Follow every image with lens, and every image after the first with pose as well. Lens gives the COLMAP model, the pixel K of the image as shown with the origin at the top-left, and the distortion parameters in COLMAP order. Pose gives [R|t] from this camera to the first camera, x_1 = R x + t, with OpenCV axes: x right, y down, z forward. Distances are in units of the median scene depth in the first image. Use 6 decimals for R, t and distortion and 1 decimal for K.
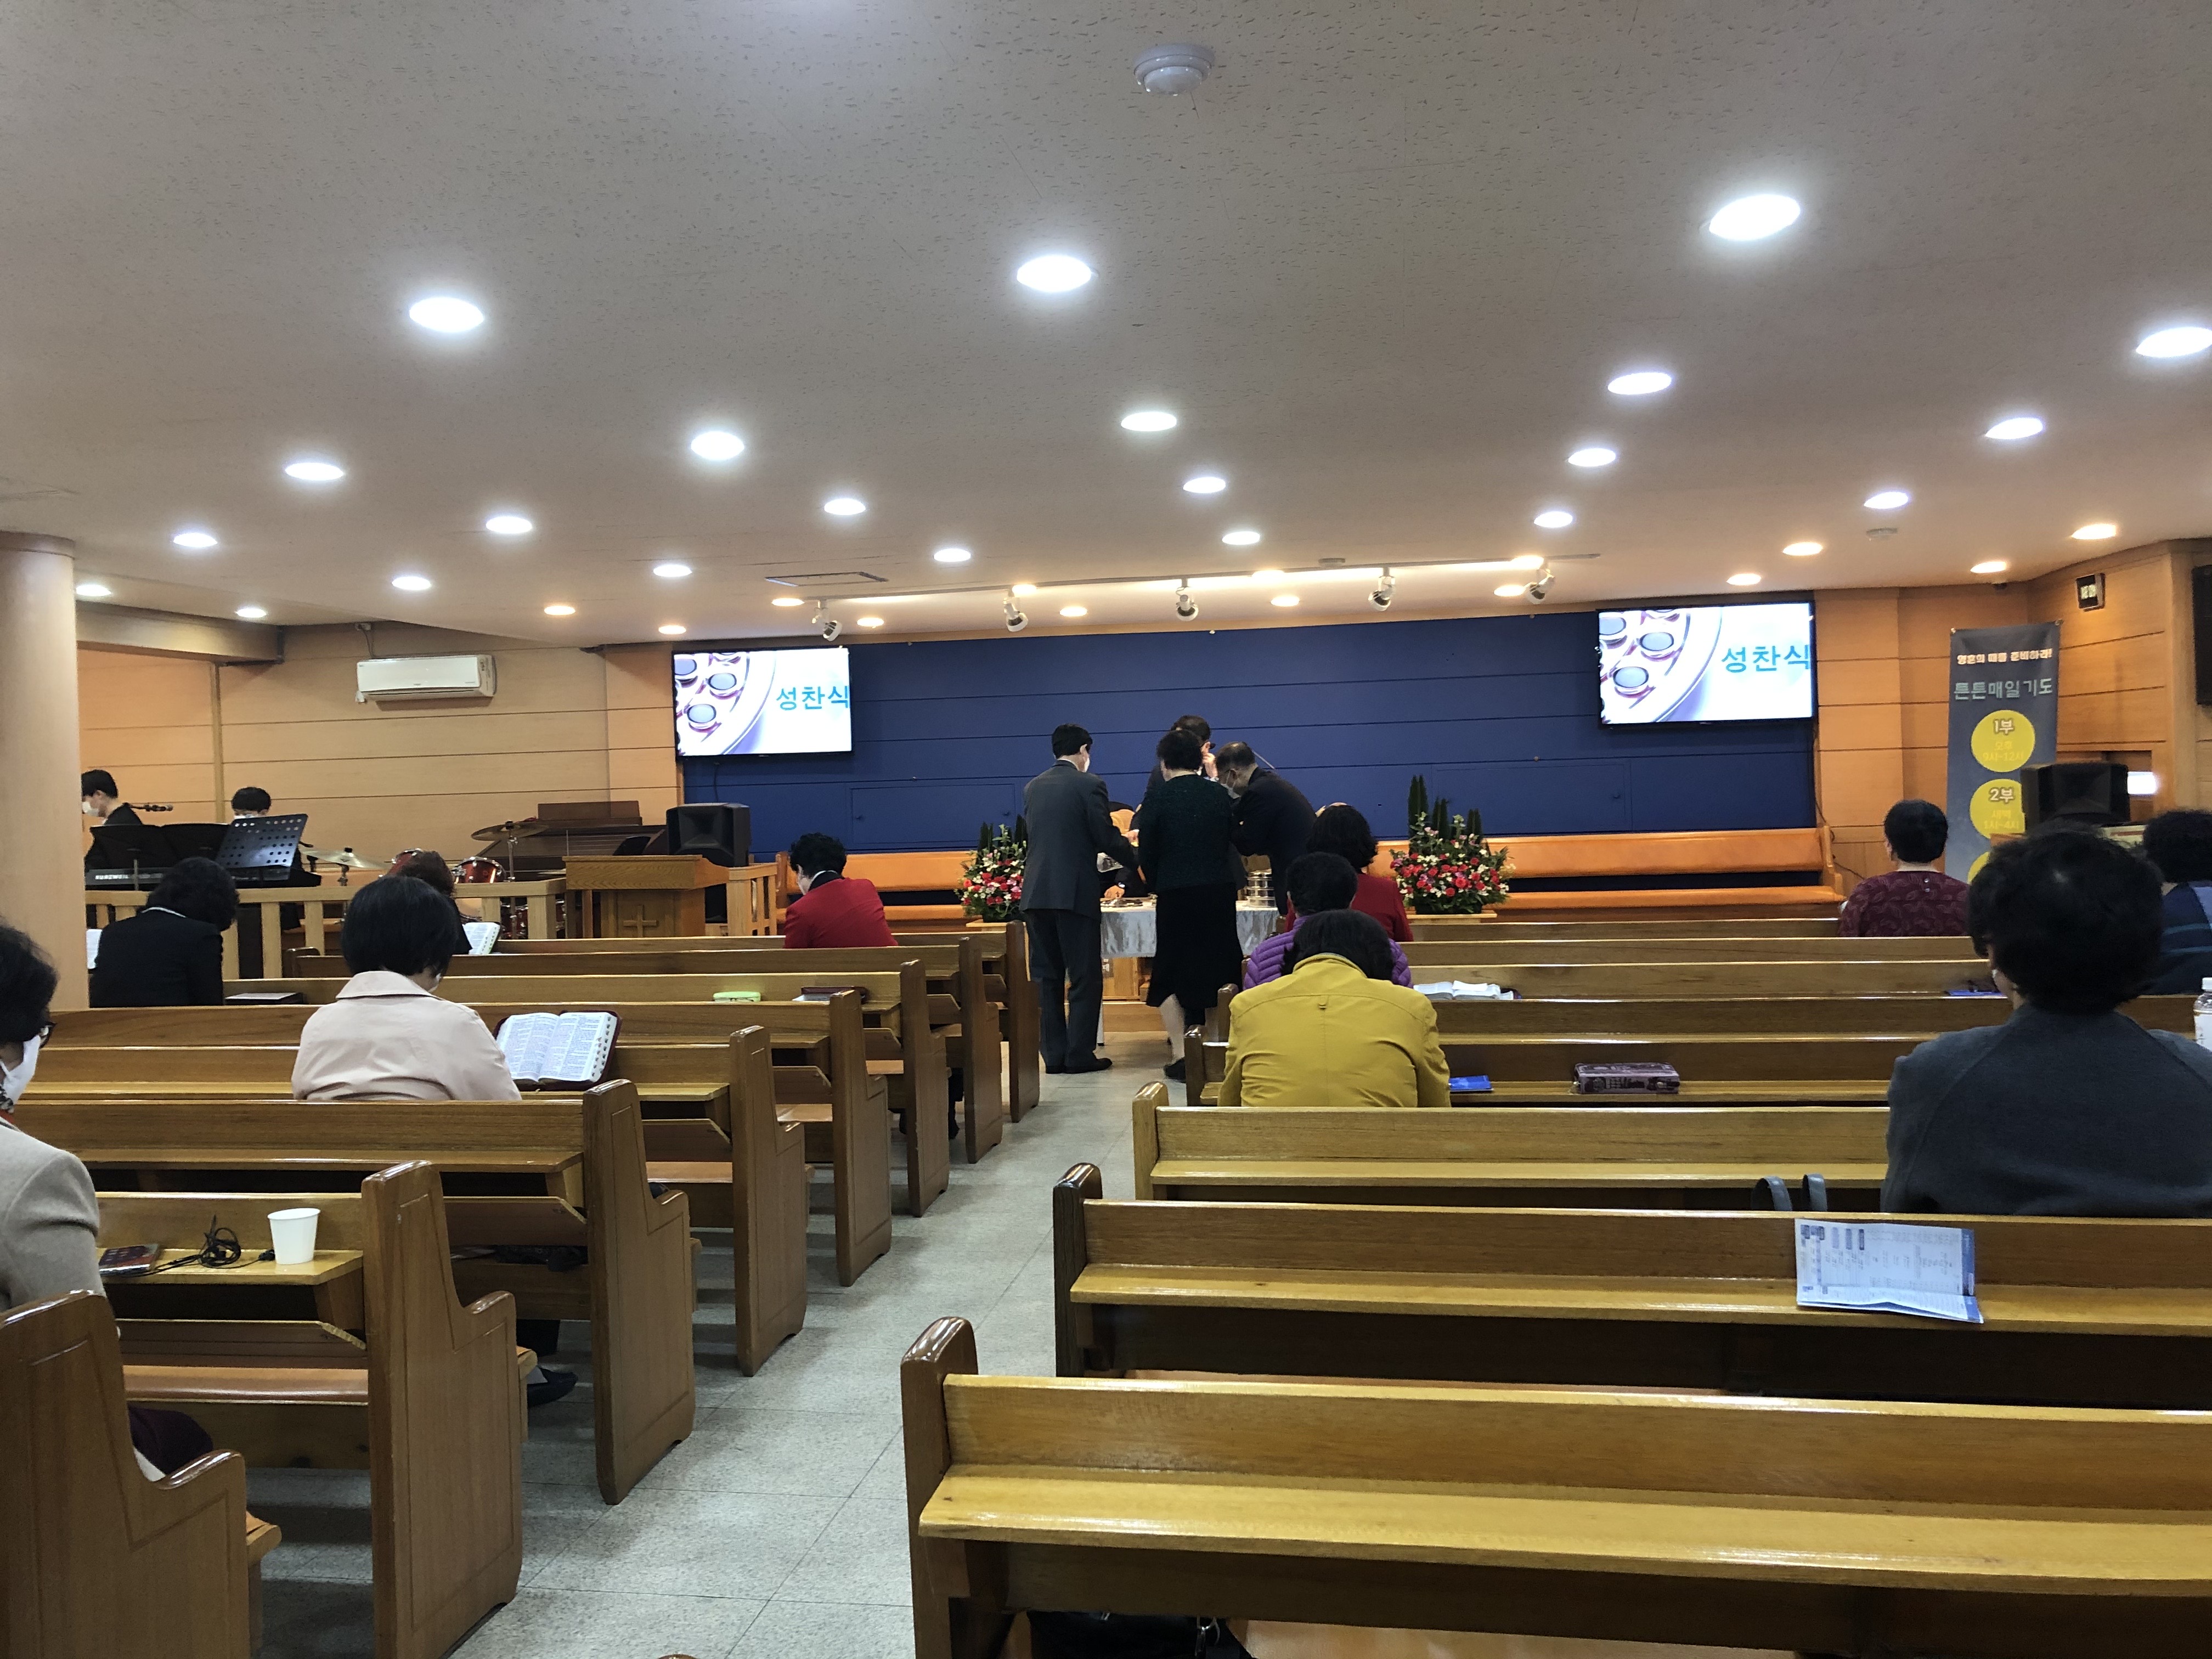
lens RADIAL K [[1817.9, 0, 1103.7], [0, 1817.9, 831.4], [0, 0, 1]] dist [0.043609, -0.053809]
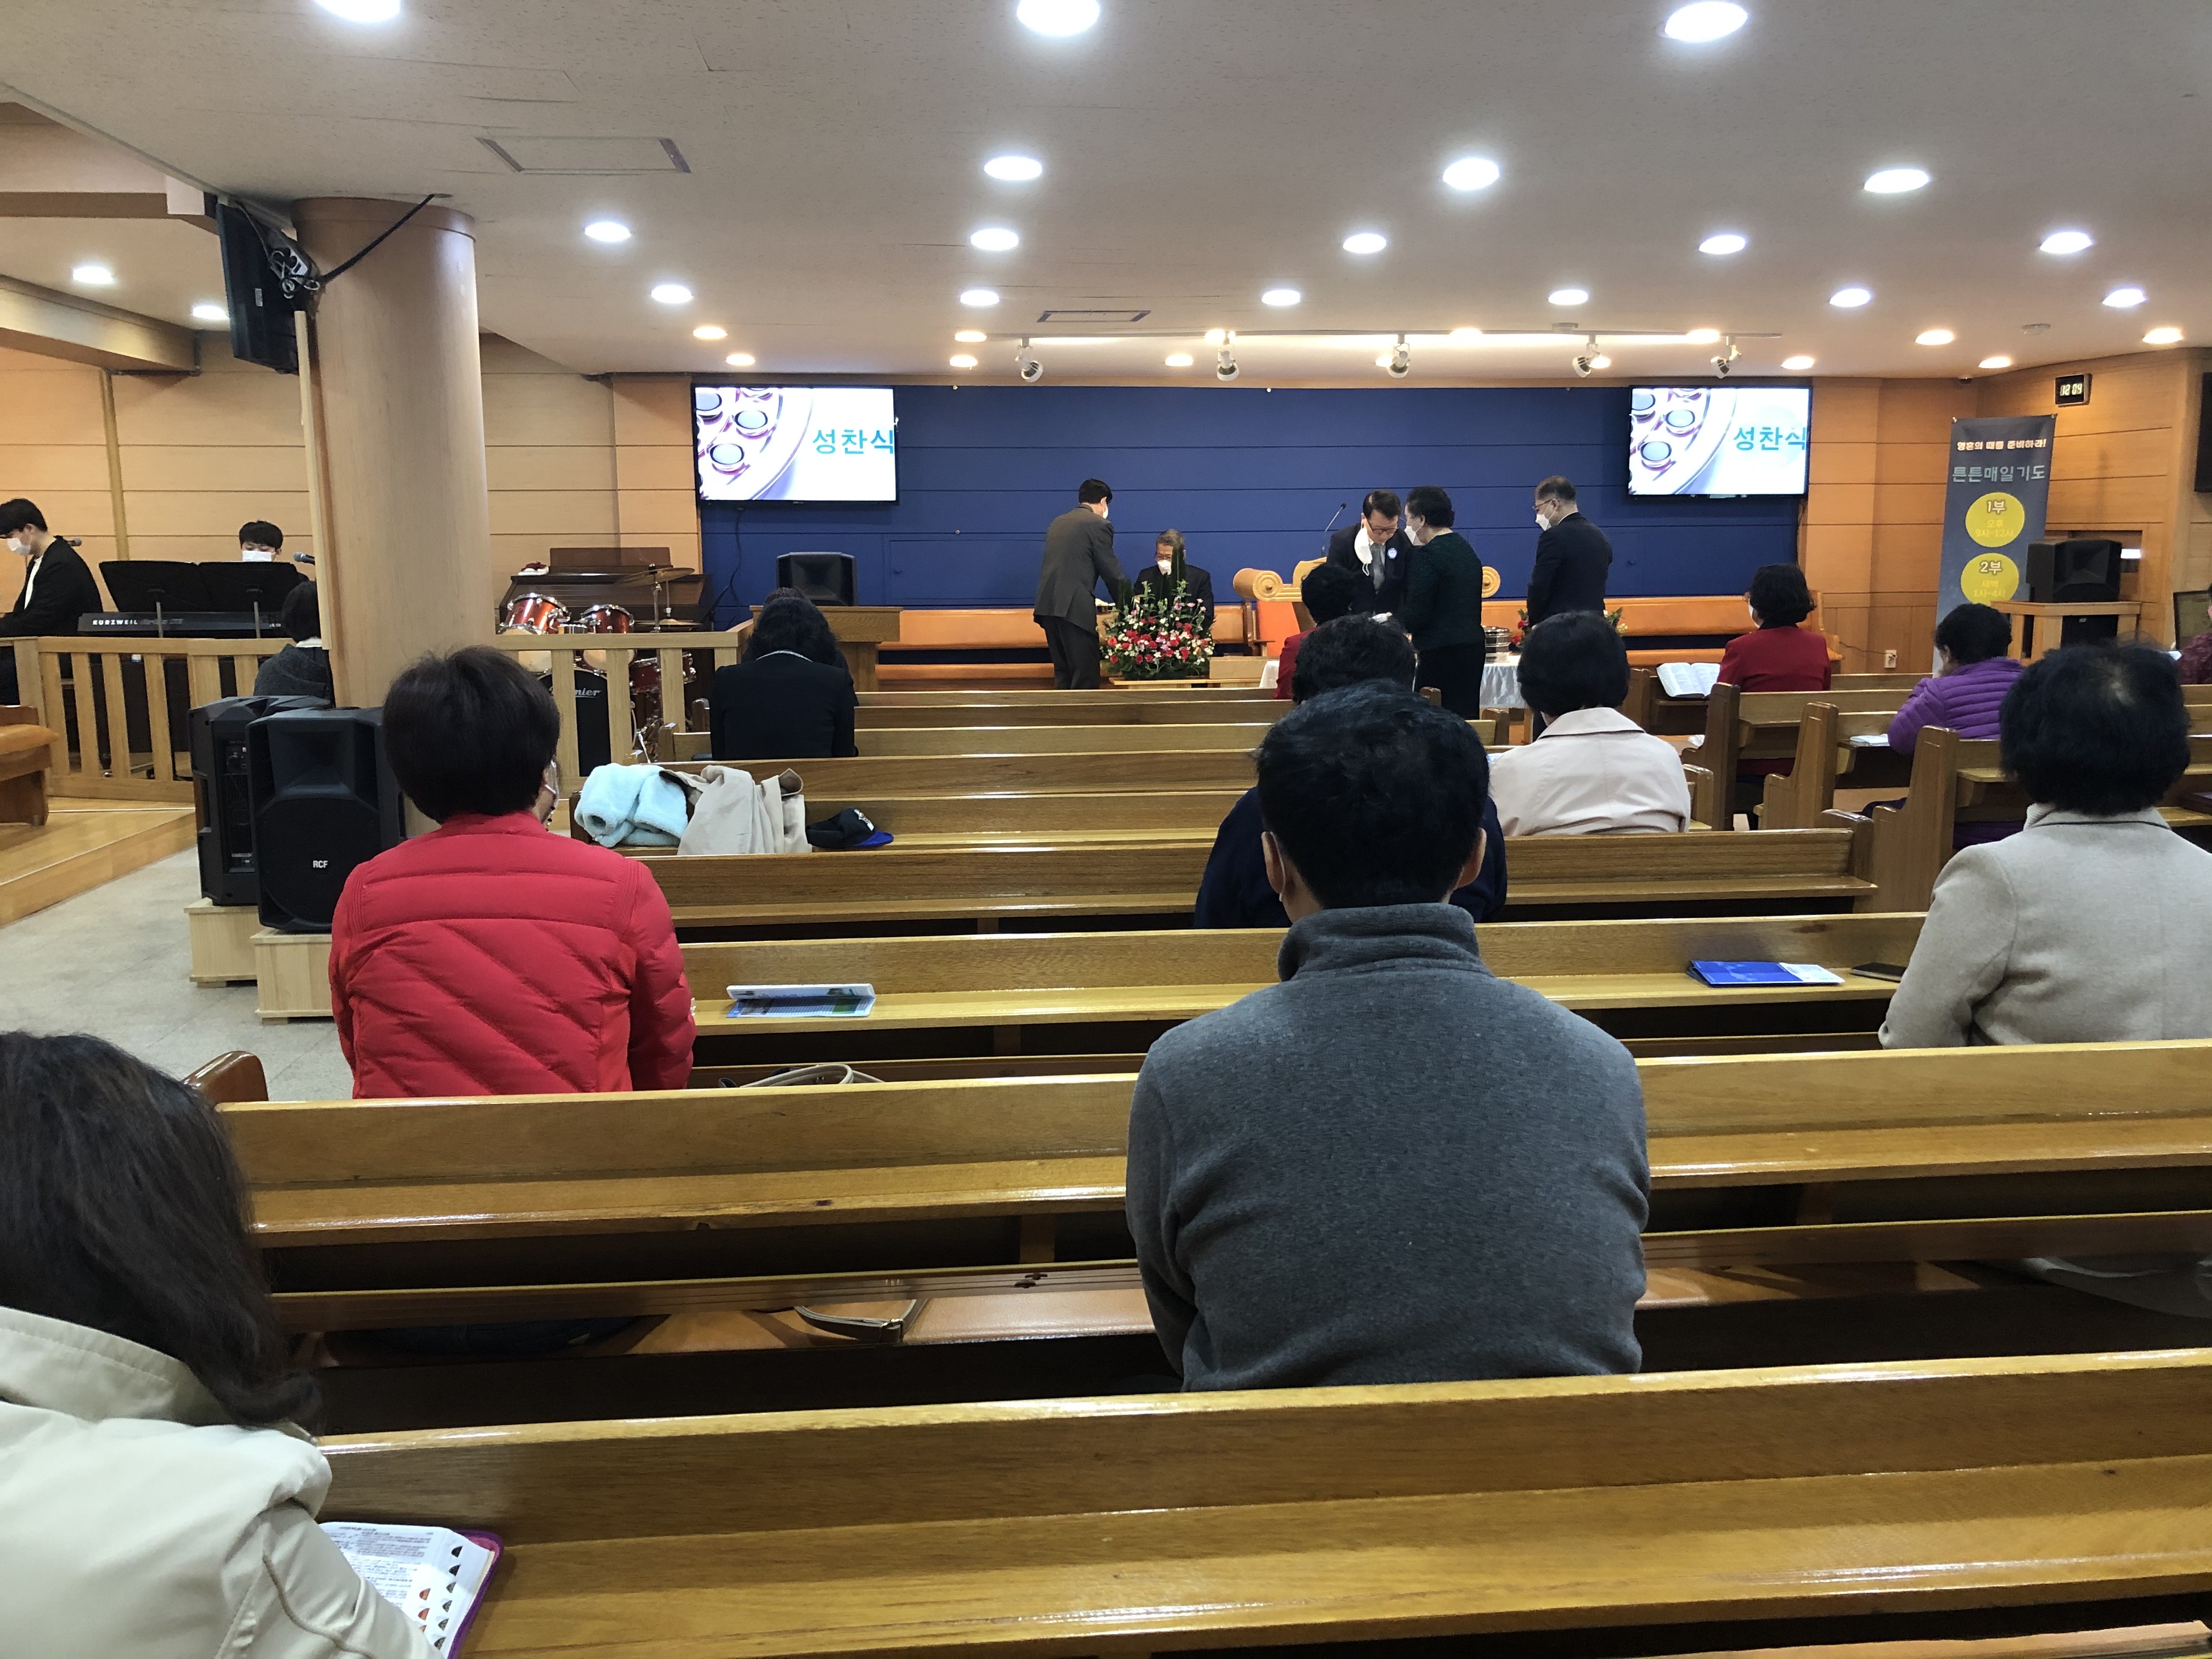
lens RADIAL K [[1817.9, 0, 1123.8], [0, 1817.9, 817.2], [0, 0, 1]] dist [0.043609, -0.053809]
pose [[0.957842, -0.020046, 0.286594, -0.353473], [-0.013733, 0.993228, 0.115369, 0.010098], [-0.286966, -0.114441, 0.951080, 0.051422]]
